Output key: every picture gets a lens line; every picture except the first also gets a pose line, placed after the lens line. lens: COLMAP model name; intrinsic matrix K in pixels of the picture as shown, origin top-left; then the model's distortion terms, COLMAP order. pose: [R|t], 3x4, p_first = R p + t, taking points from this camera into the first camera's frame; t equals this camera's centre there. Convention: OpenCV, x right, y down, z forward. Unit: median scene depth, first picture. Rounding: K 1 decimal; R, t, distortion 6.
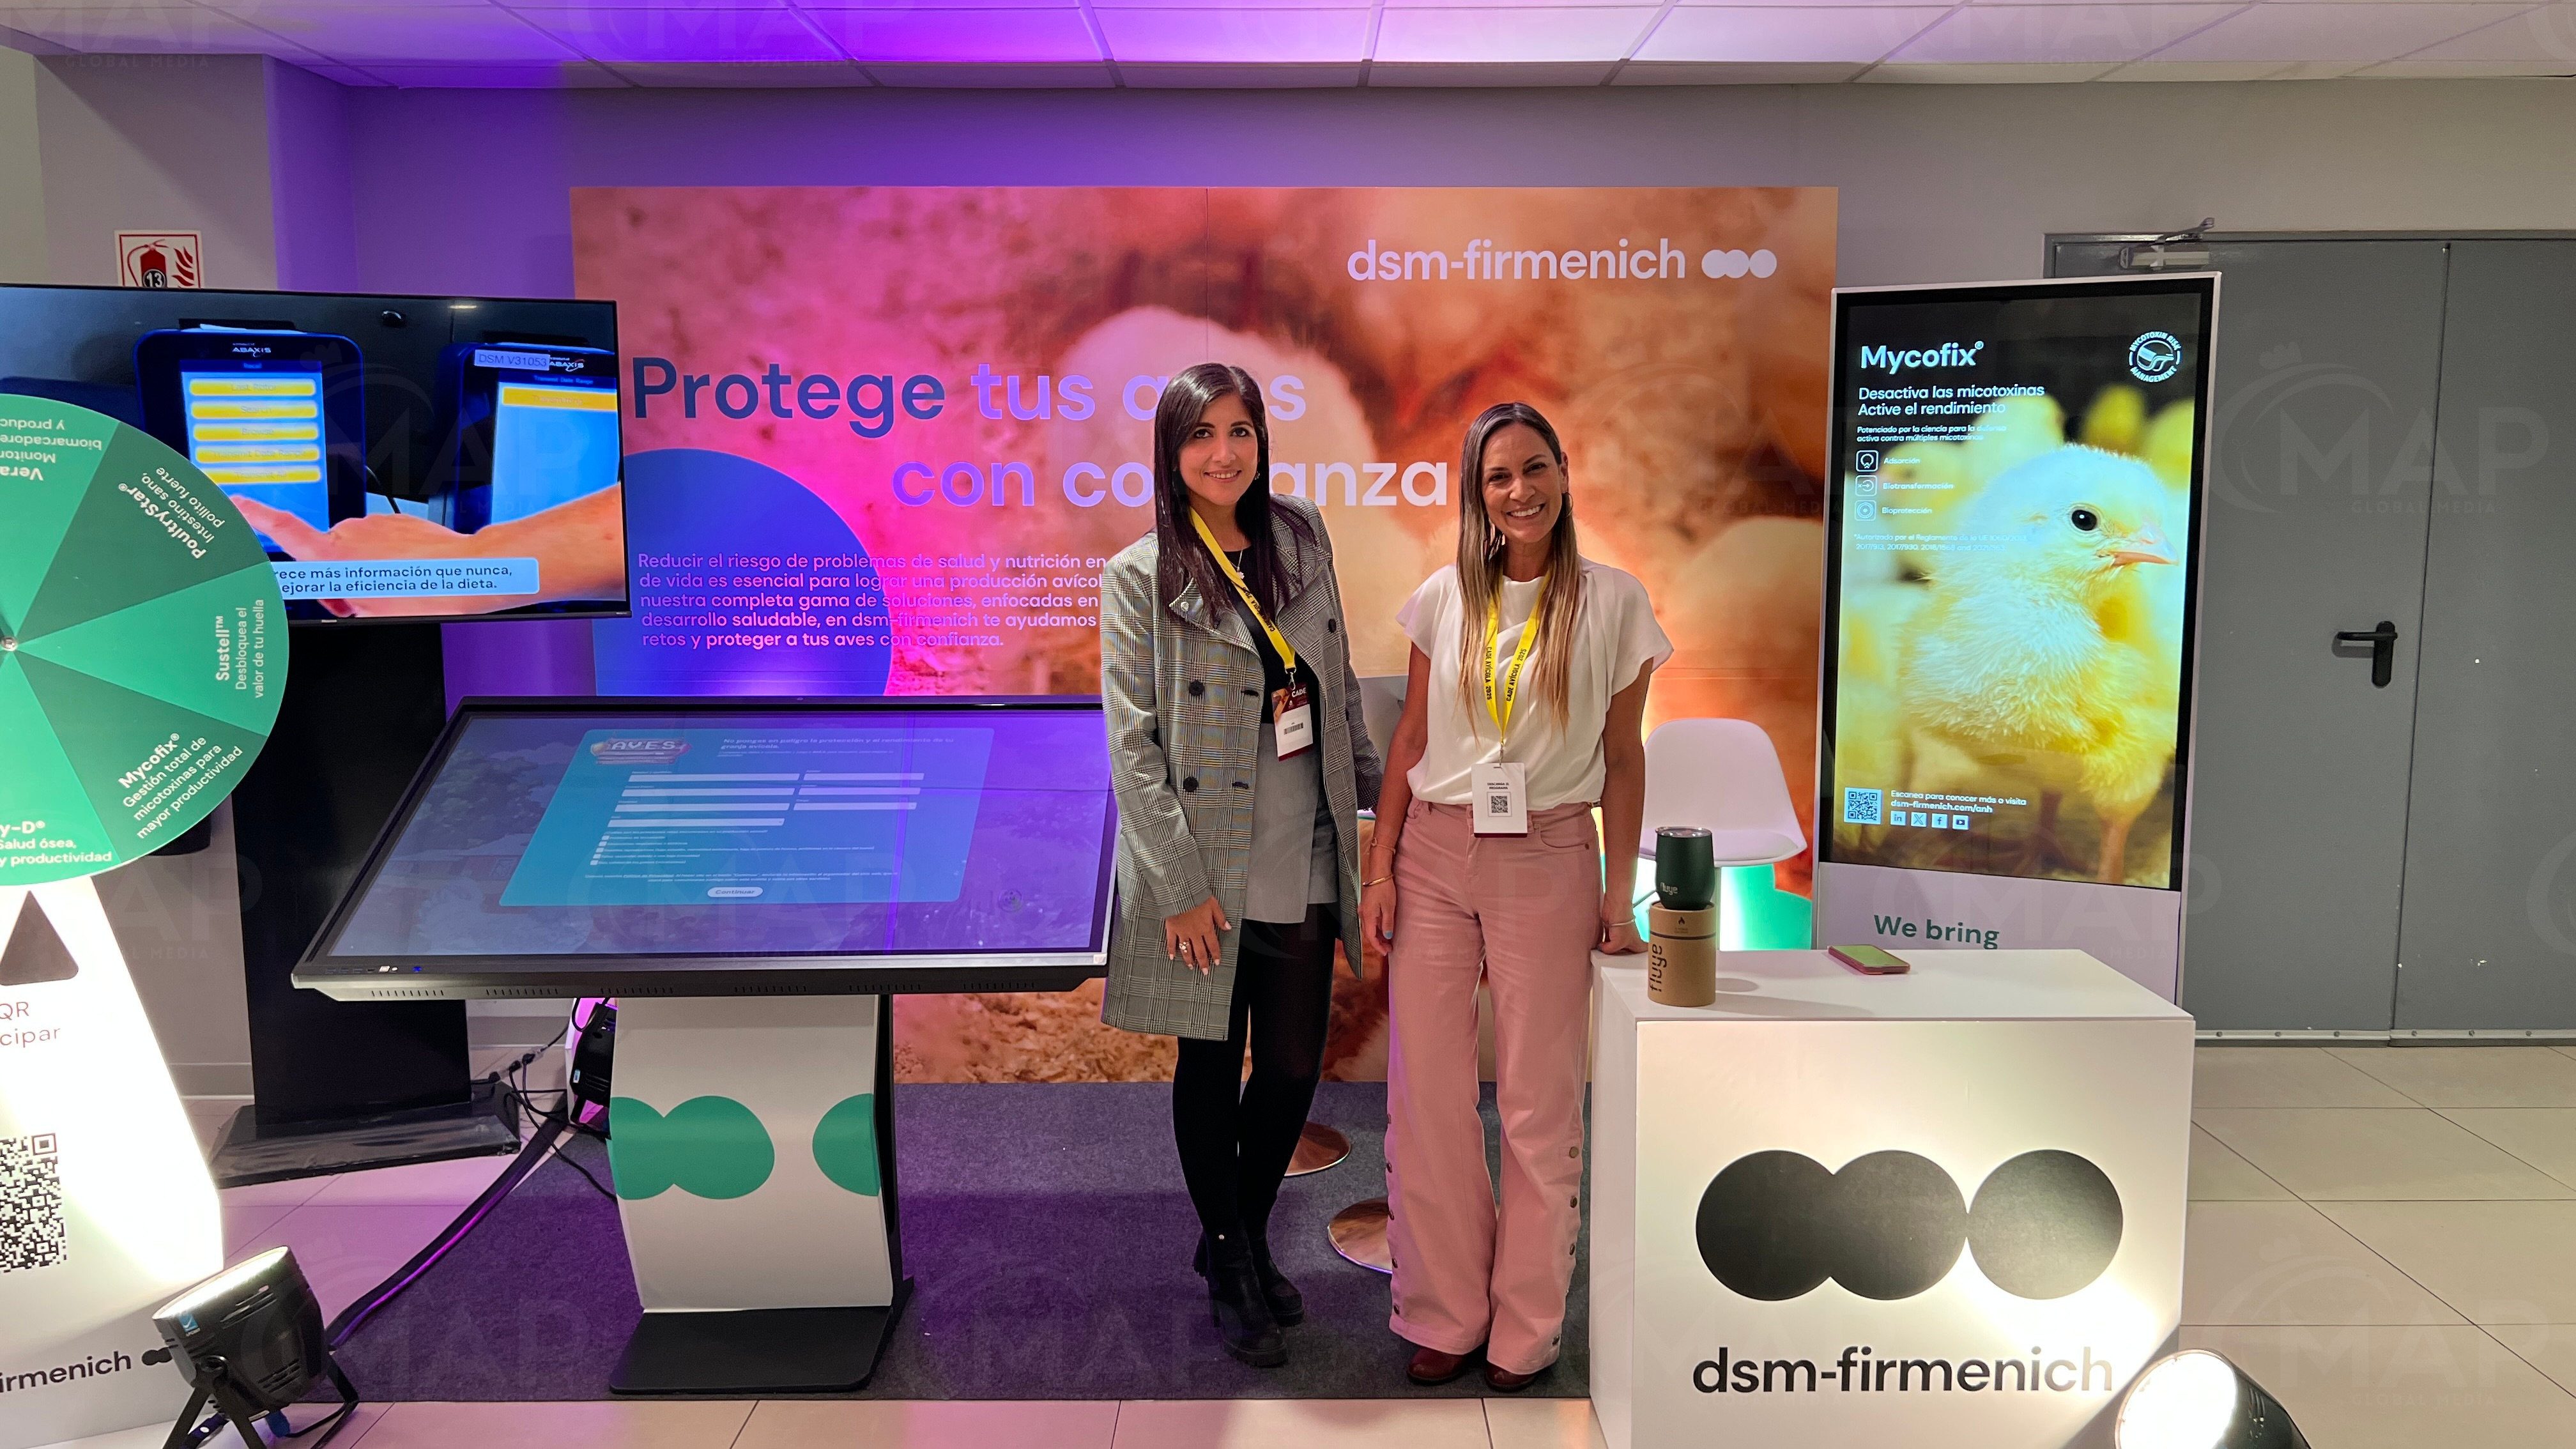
lens RADIAL K [[1949.4, 0, 1287.4], [0, 1949.4, 727.9], [0, 0, 1]] dist [0.054099, -0.061506]
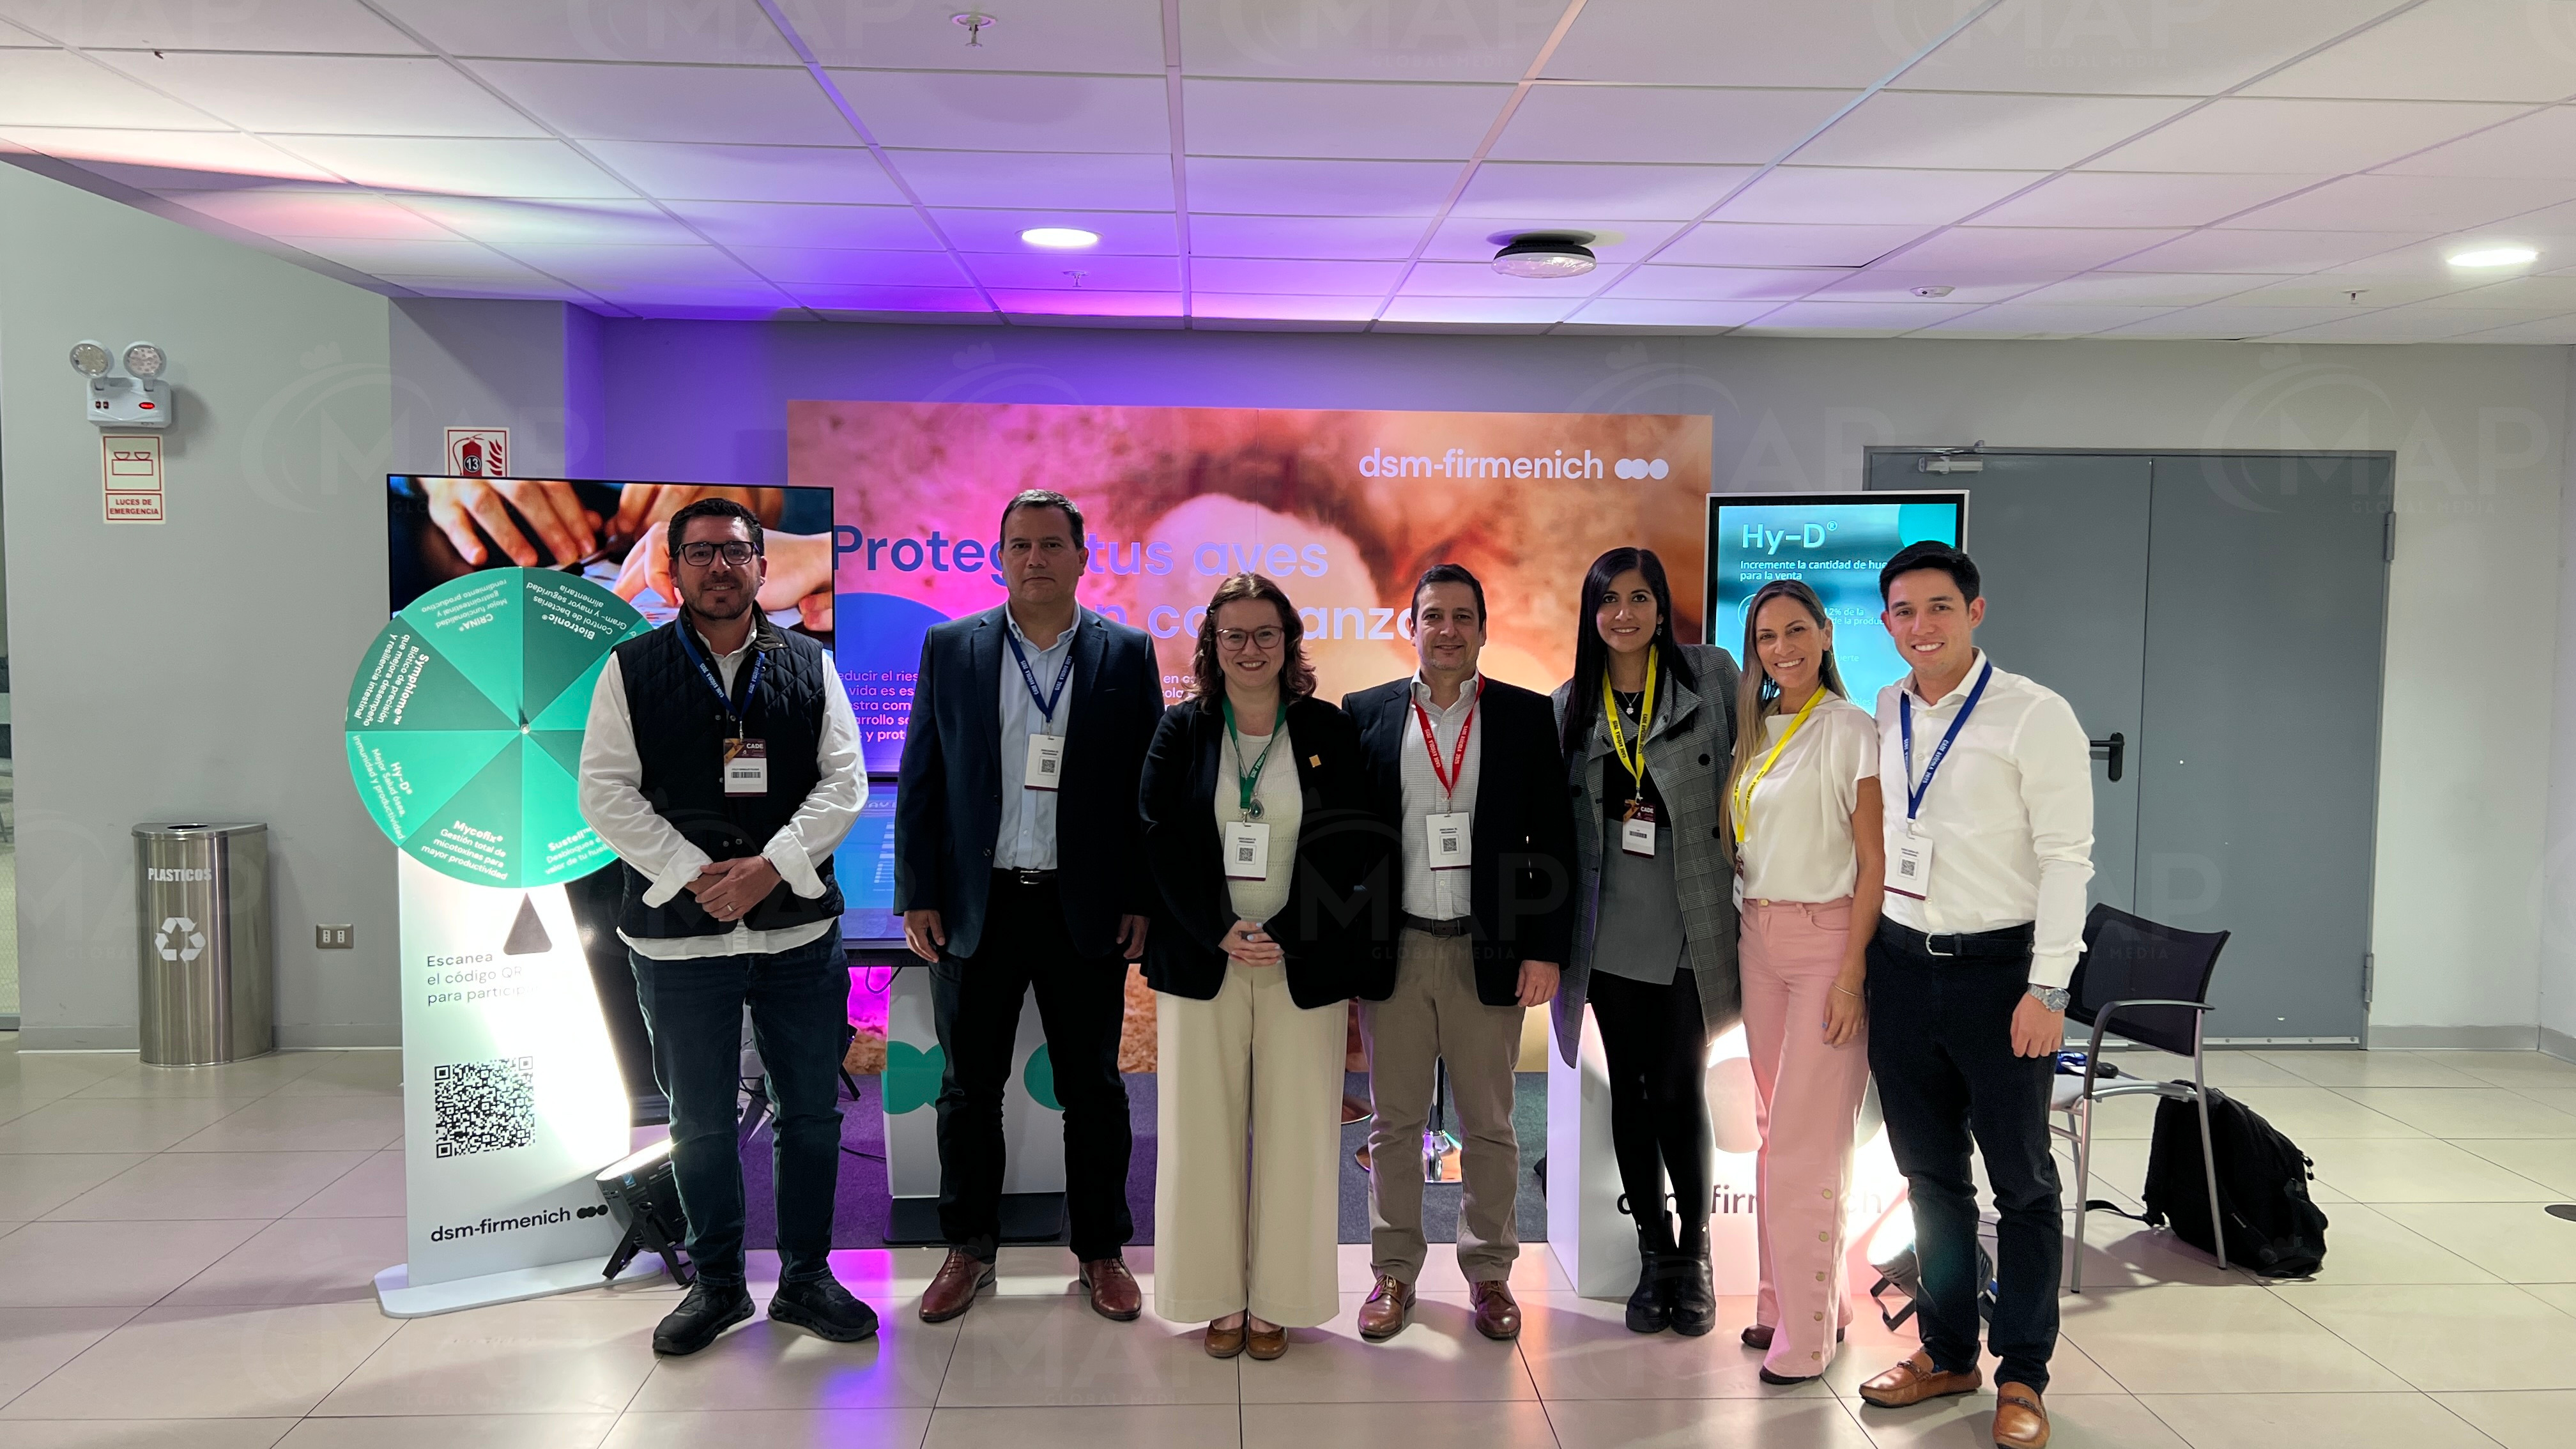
lens RADIAL K [[1949.4, 0, 1291.3], [0, 1949.4, 720.8], [0, 0, 1]] dist [0.054099, -0.061506]
pose [[0.998709, 0.008998, 0.049993, -0.083325], [-0.005961, 0.998146, -0.060564, 0.025197], [-0.050445, 0.060188, 0.996912, -0.350557]]
